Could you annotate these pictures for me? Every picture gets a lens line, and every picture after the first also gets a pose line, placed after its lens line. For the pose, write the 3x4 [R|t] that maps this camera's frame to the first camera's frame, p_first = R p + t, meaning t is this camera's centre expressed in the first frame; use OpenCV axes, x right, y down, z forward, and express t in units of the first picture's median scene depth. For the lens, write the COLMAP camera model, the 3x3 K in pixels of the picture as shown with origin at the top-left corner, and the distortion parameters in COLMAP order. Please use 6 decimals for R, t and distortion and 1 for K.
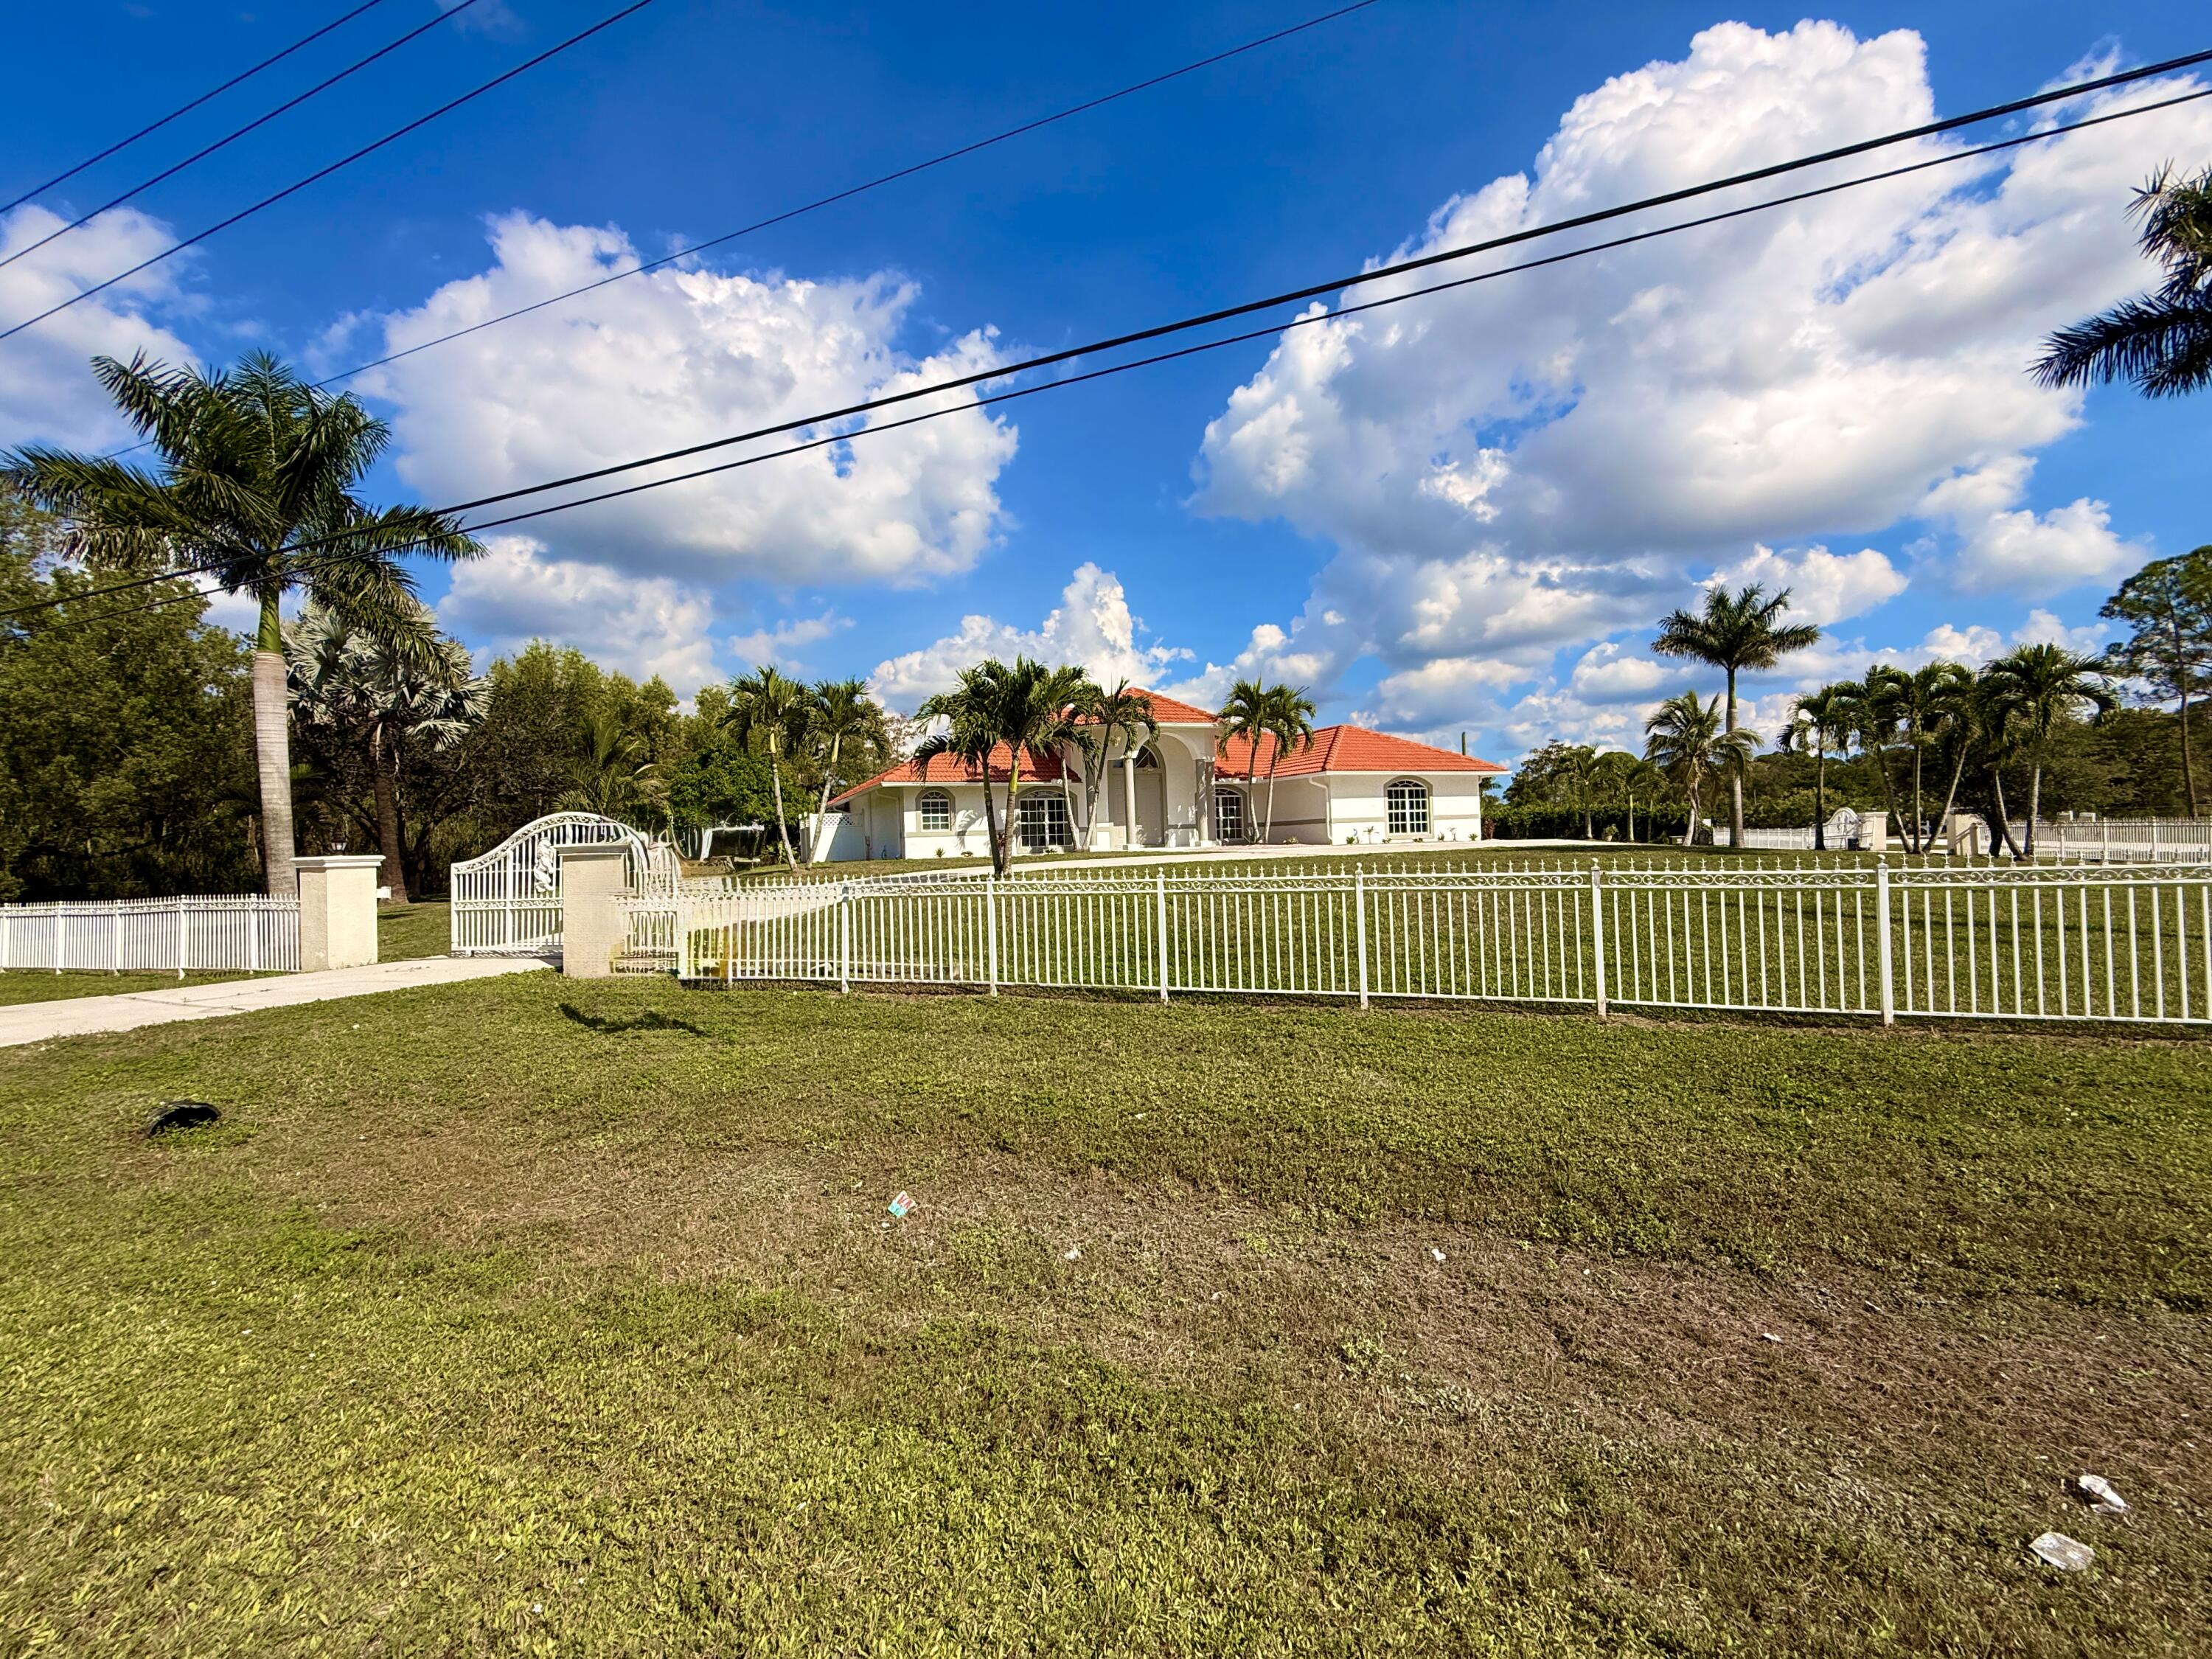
lens RADIAL K [[879.0, 0, 1106.3], [0, 879.0, 820.1], [0, 0, 1]] dist [-0.002594, 0.000214]
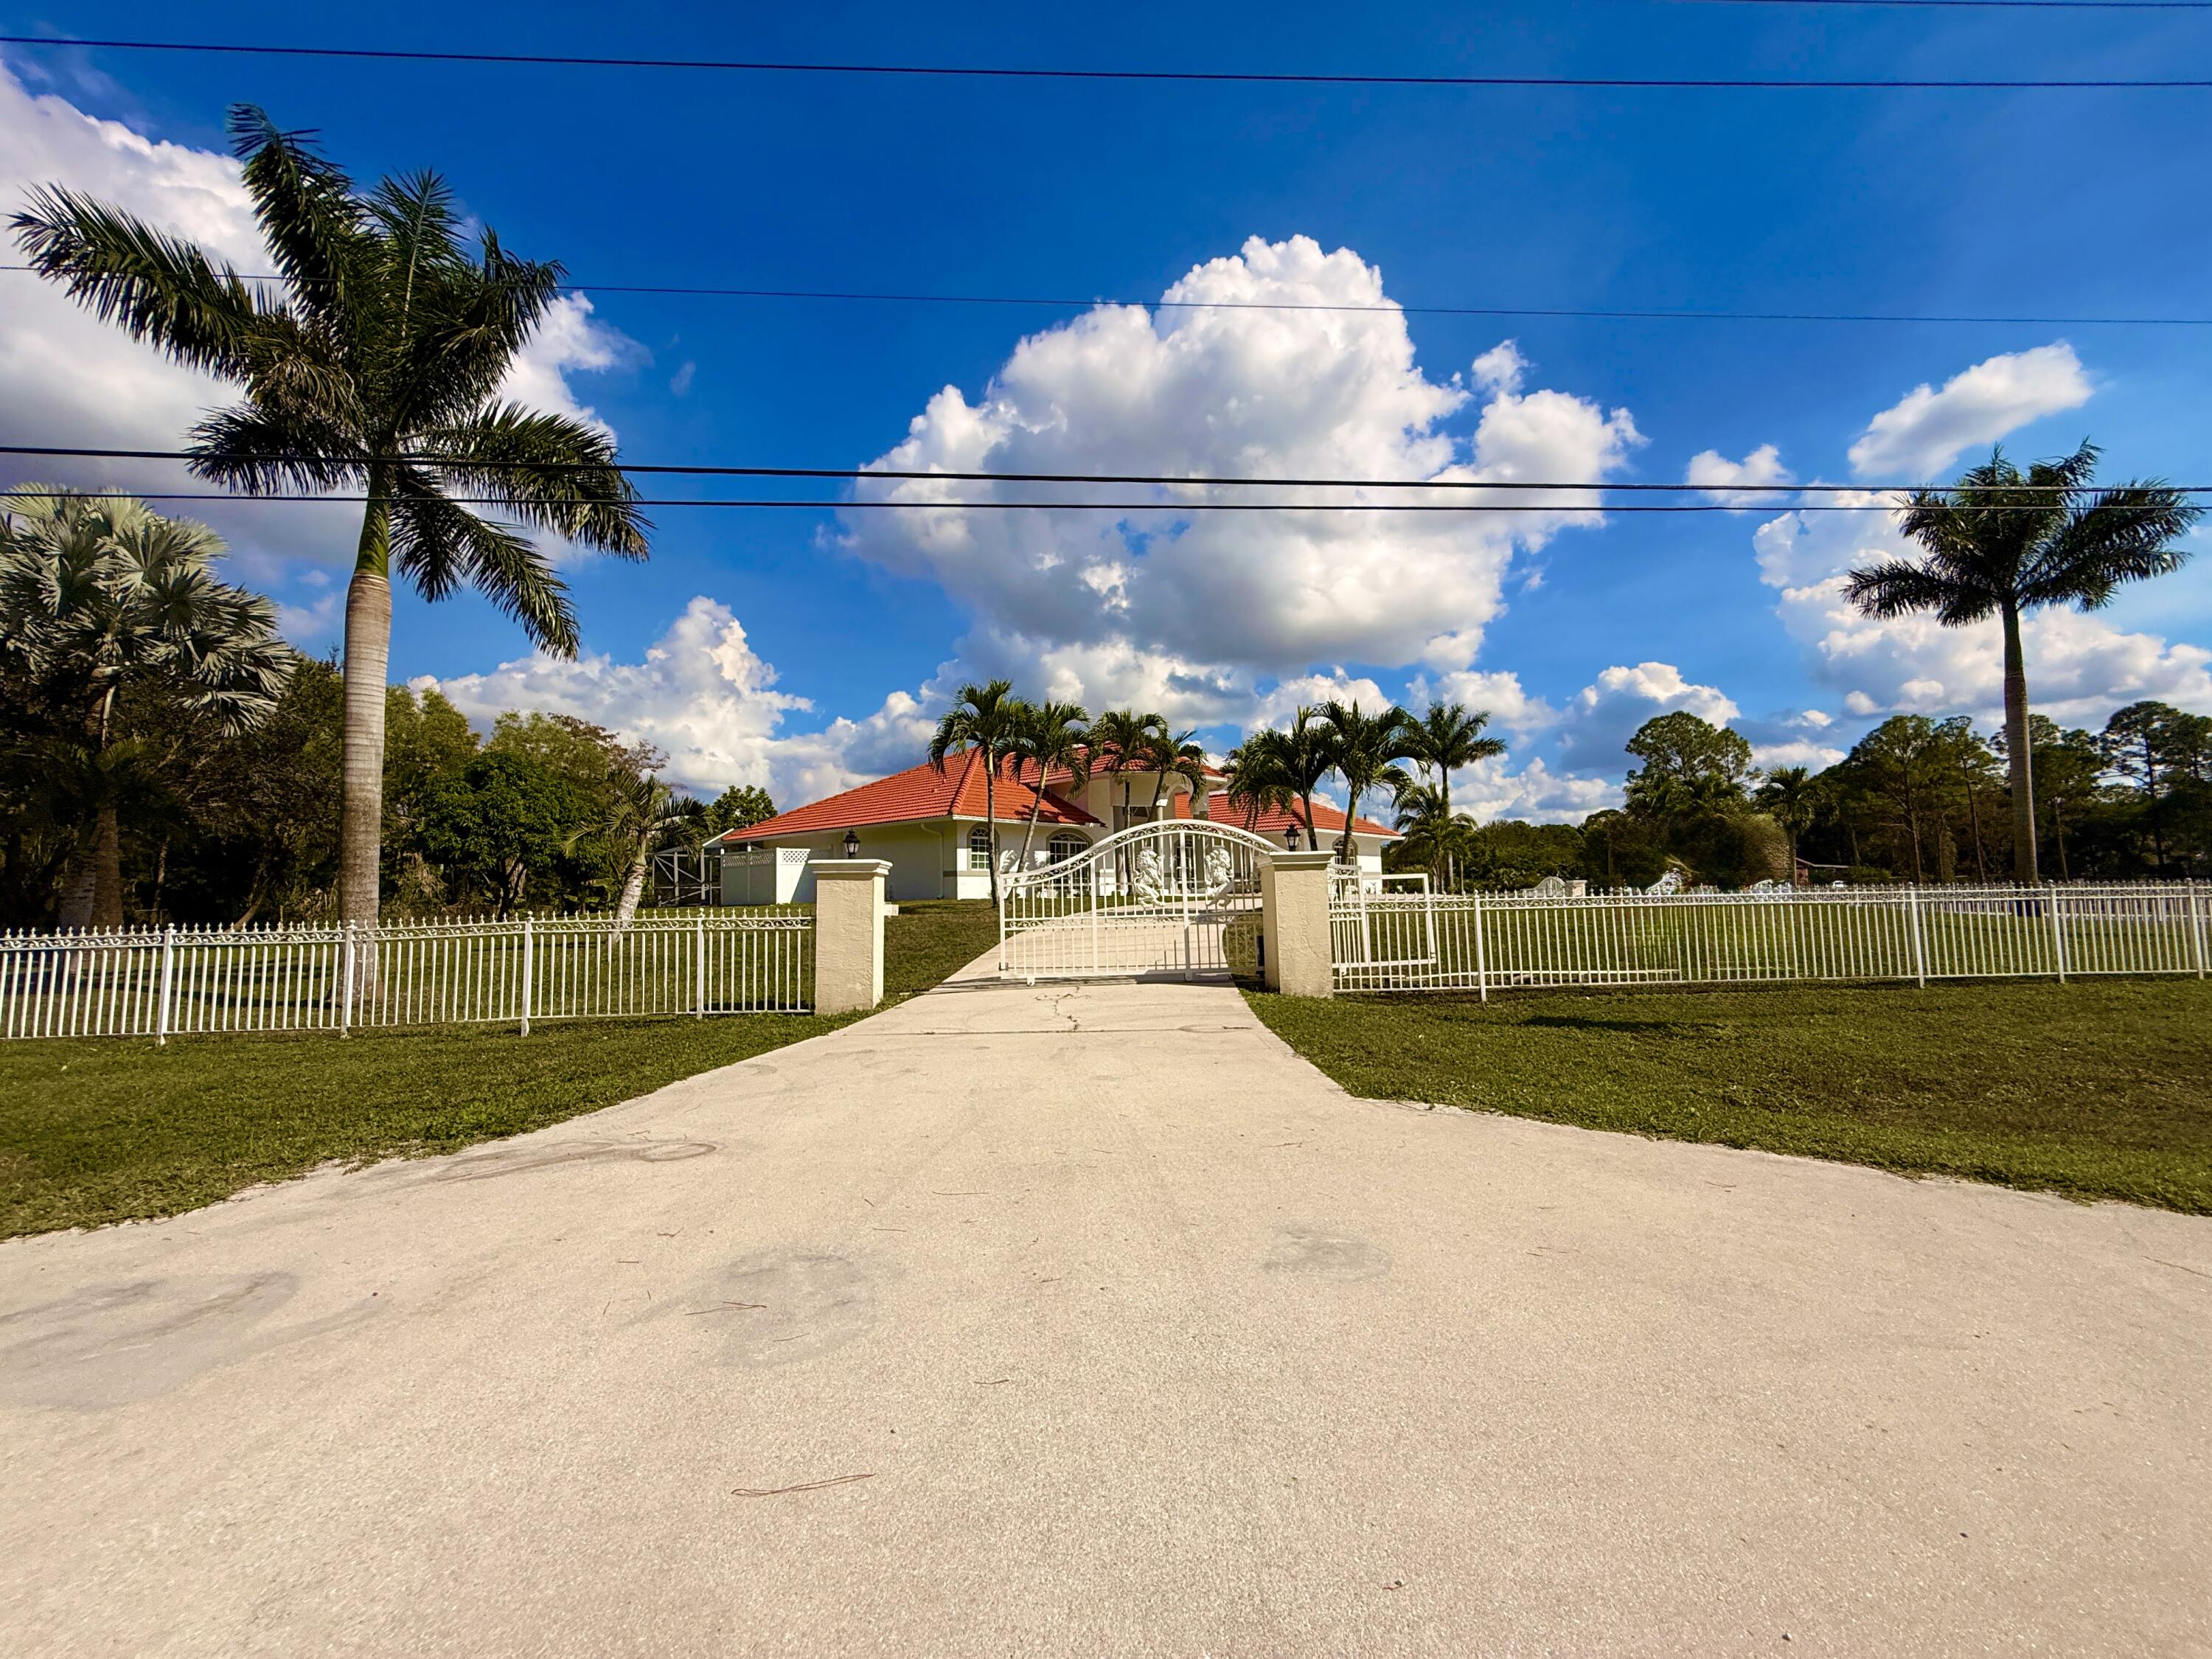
lens RADIAL K [[879.0, 0, 1110.5], [0, 879.0, 819.8], [0, 0, 1]] dist [-0.002594, 0.000214]
pose [[0.908569, 0.054924, 0.414109, -0.467339], [-0.025019, 0.996694, -0.077302, 0.028137], [-0.416985, 0.059873, 0.906939, 0.084527]]
